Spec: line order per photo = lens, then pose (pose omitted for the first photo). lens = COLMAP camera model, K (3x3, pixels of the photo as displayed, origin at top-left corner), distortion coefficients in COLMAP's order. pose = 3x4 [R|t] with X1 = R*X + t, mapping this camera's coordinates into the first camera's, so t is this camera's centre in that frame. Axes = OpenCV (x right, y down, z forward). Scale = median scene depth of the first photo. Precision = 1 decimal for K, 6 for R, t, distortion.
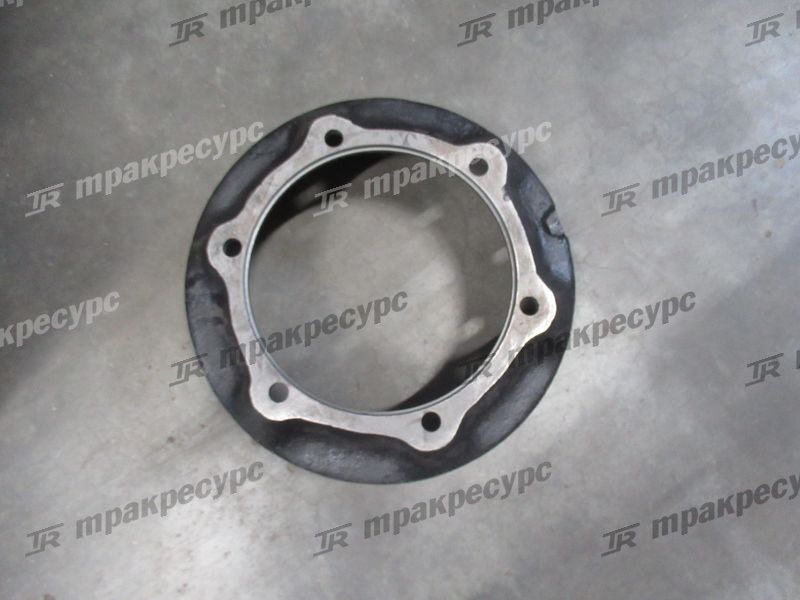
lens RADIAL K [[581.7, 0, 396.8], [0, 581.7, 300.2], [0, 0, 1]] dist [0.004630, -0.001427]
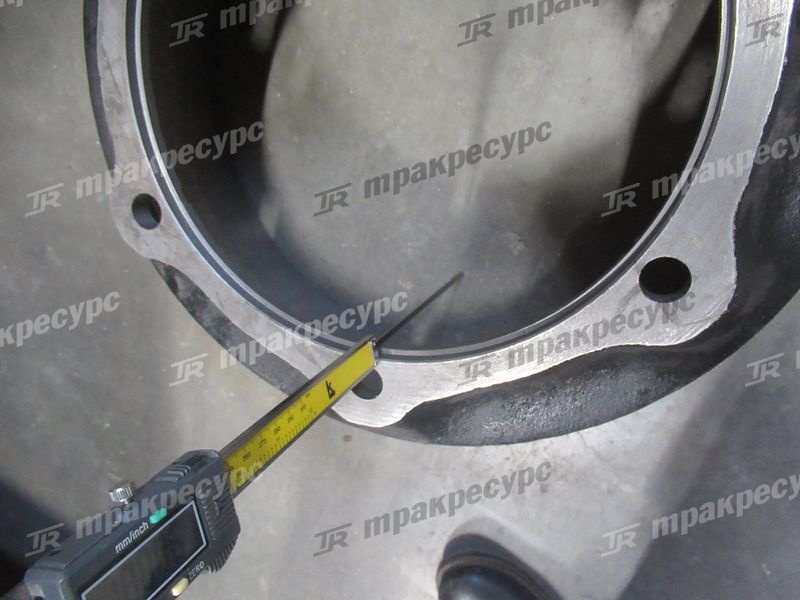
lens RADIAL K [[581.7, 0, 396.8], [0, 581.7, 300.2], [0, 0, 1]] dist [0.004630, -0.001427]
pose [[0.734308, -0.484245, -0.475708, 0.108312], [0.614709, 0.771648, 0.163376, 0.028487], [0.287965, -0.412391, 0.864298, 0.550298]]
